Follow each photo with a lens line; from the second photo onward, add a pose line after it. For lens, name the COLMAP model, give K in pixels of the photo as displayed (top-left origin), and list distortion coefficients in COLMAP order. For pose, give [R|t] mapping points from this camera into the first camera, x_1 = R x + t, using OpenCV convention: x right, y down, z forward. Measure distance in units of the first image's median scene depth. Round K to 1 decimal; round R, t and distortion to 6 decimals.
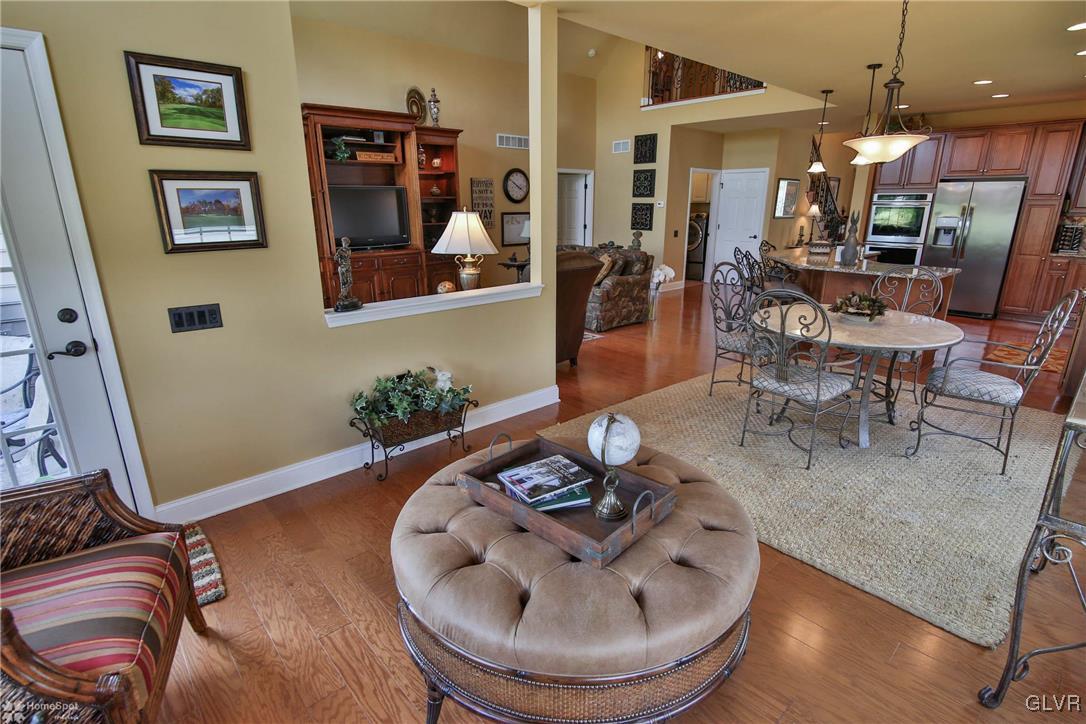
lens RADIAL K [[527.9, 0, 547.9], [0, 527.9, 367.1], [0, 0, 1]] dist [-0.009774, -0.000028]
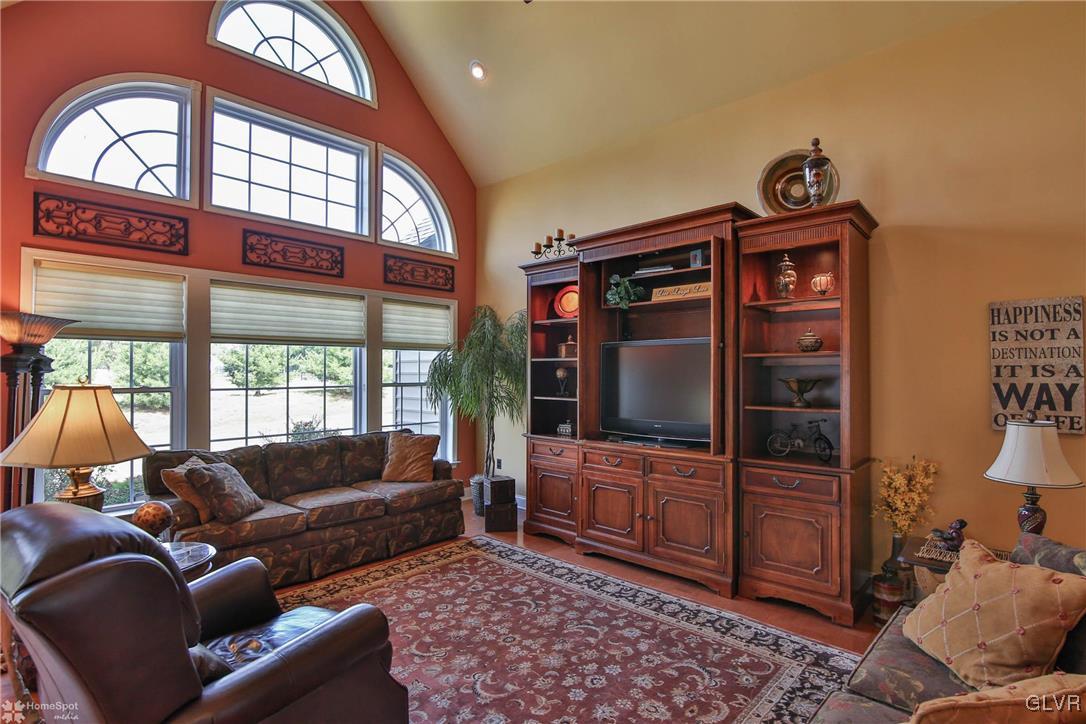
lens RADIAL K [[531.2, 0, 538.8], [0, 531.2, 365.2], [0, 0, 1]] dist [-0.020909, 0.000673]
pose [[0.082331, -0.009731, -0.996558, 0.236842], [-0.291048, 0.956126, -0.033381, -0.238115], [0.953159, 0.292795, 0.075886, 0.767370]]
